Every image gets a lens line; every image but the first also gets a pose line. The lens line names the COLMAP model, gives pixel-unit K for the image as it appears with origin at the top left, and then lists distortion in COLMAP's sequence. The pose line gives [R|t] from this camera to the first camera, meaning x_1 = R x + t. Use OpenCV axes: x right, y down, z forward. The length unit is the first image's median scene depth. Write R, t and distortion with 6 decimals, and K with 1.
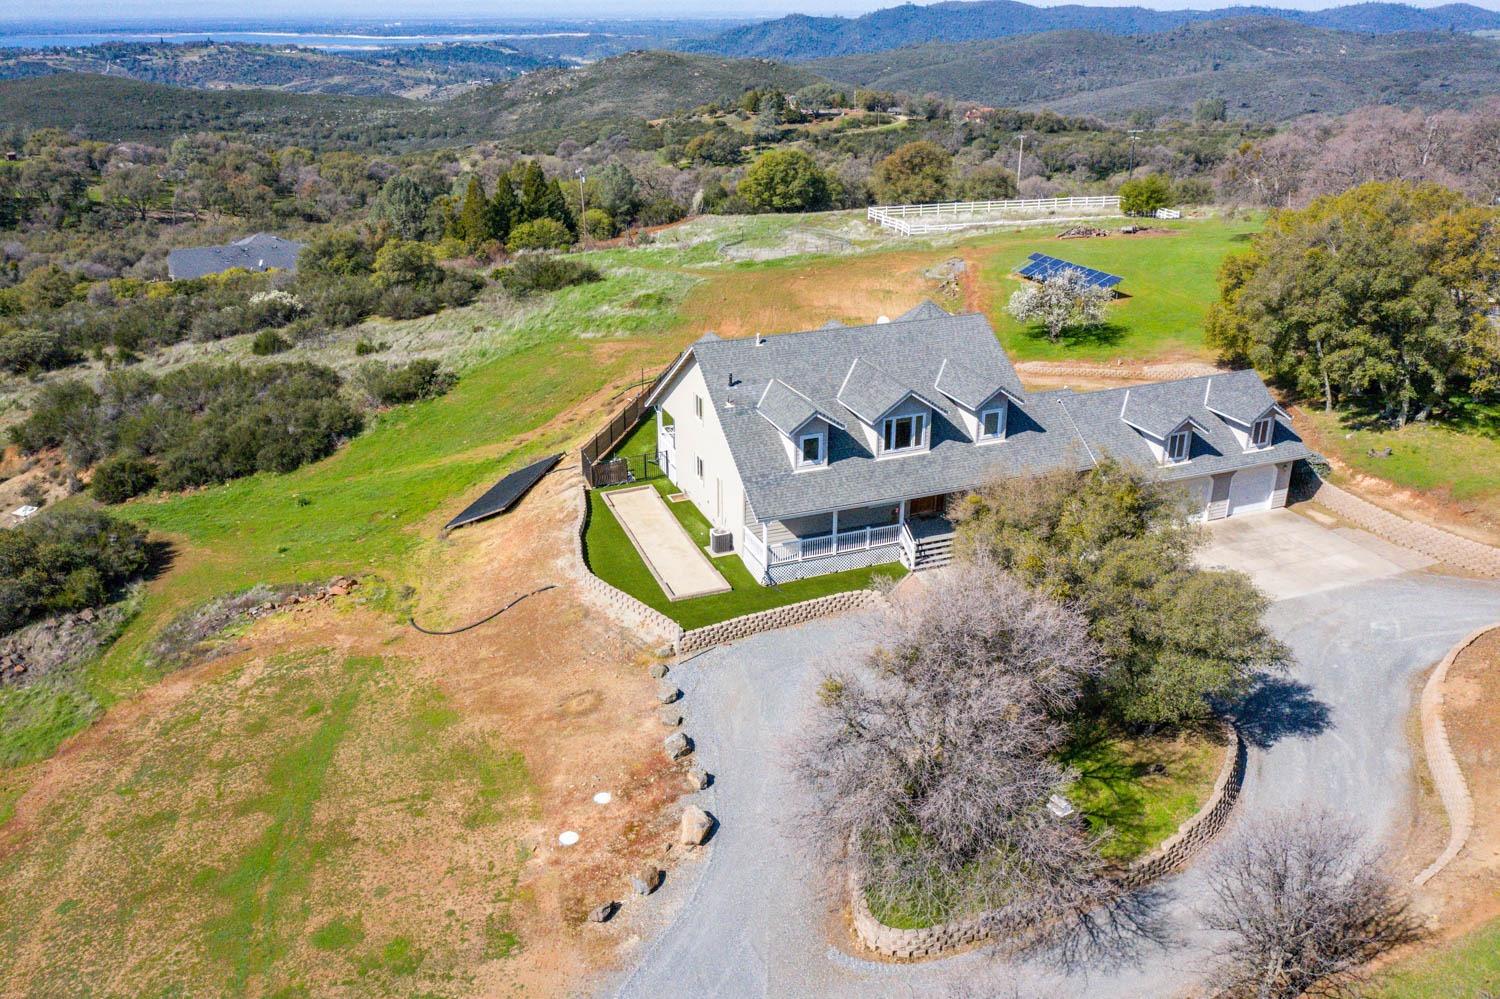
lens RADIAL K [[1171.6, 0, 750.0], [0, 1171.6, 499.5], [0, 0, 1]] dist [-0.021549, 0.001757]
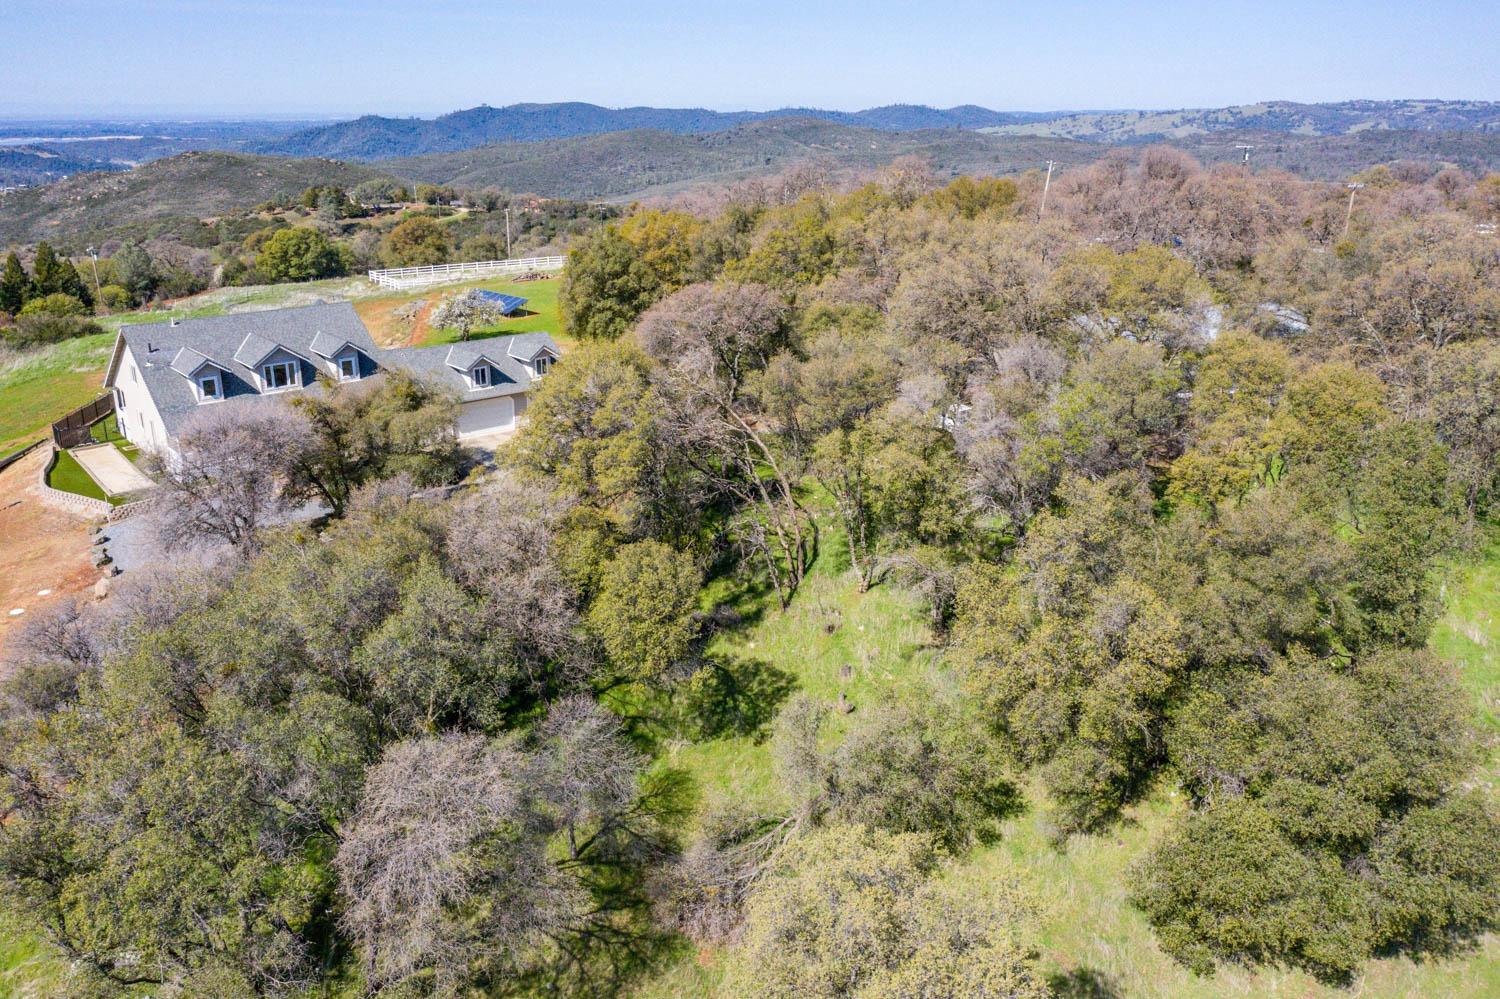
lens RADIAL K [[1176.2, 0, 745.9], [0, 1176.2, 498.9], [0, 0, 1]] dist [-0.015293, -0.002324]
pose [[0.946345, -0.096948, 0.308274, 0.071212], [0.120927, 0.990870, -0.059607, 0.084494], [-0.299680, 0.093688, 0.949428, -0.185161]]
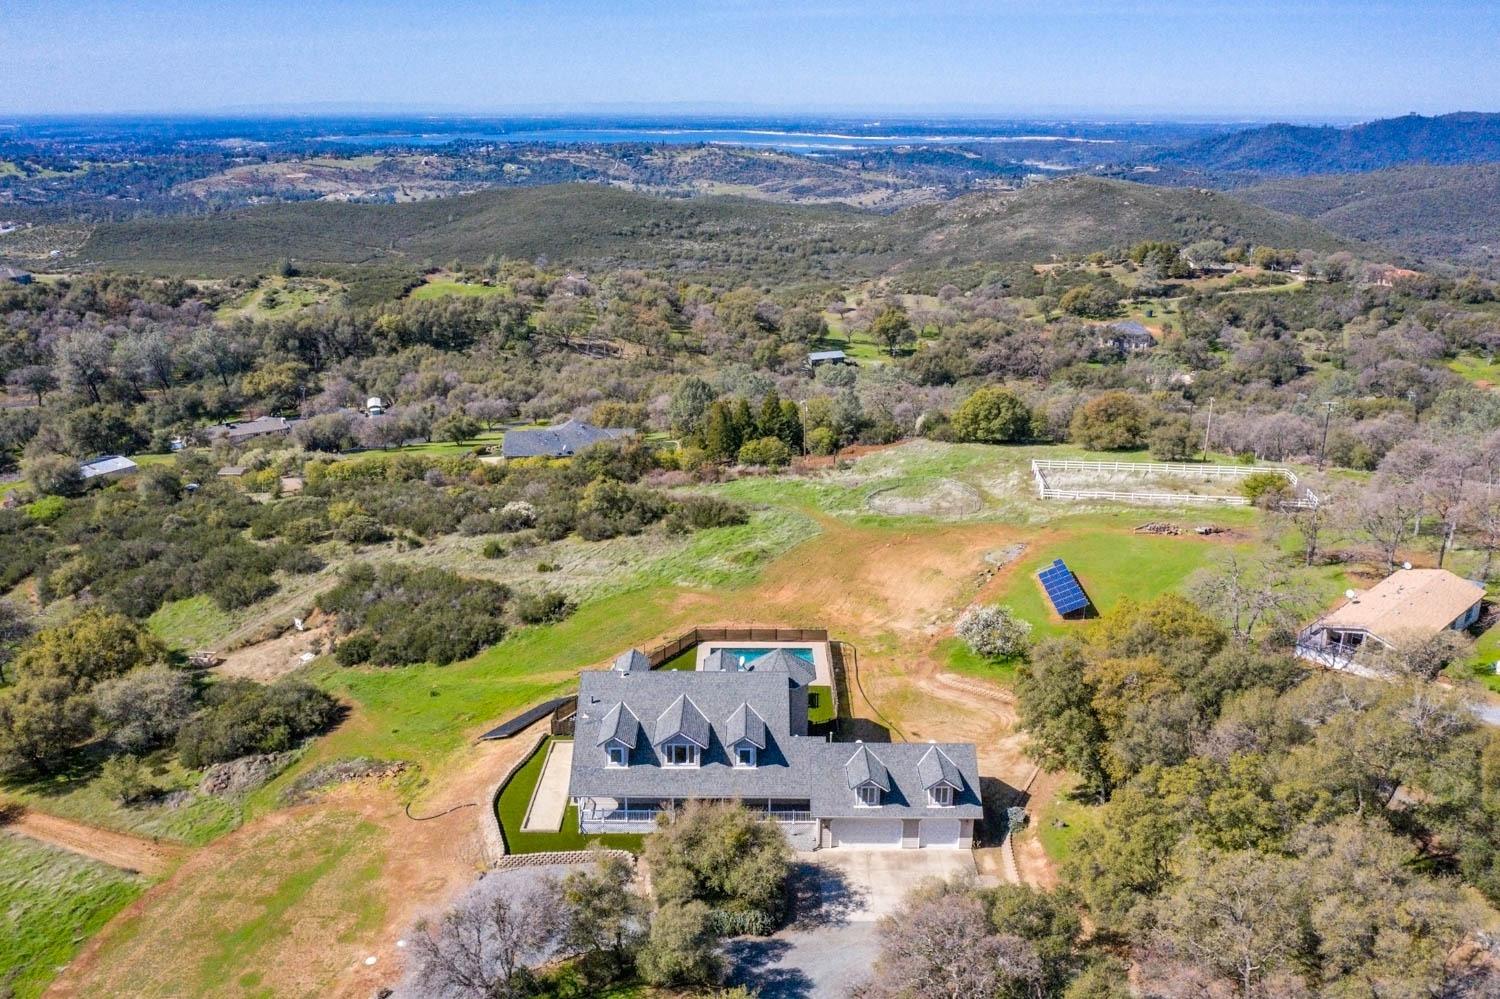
lens RADIAL K [[1176.2, 0, 745.9], [0, 1176.2, 498.9], [0, 0, 1]] dist [-0.015293, -0.002324]
pose [[0.927805, 0.121040, -0.352883, 0.240737], [-0.147553, 0.987834, -0.049118, -0.109473], [0.342645, 0.097641, 0.934377, -0.158285]]
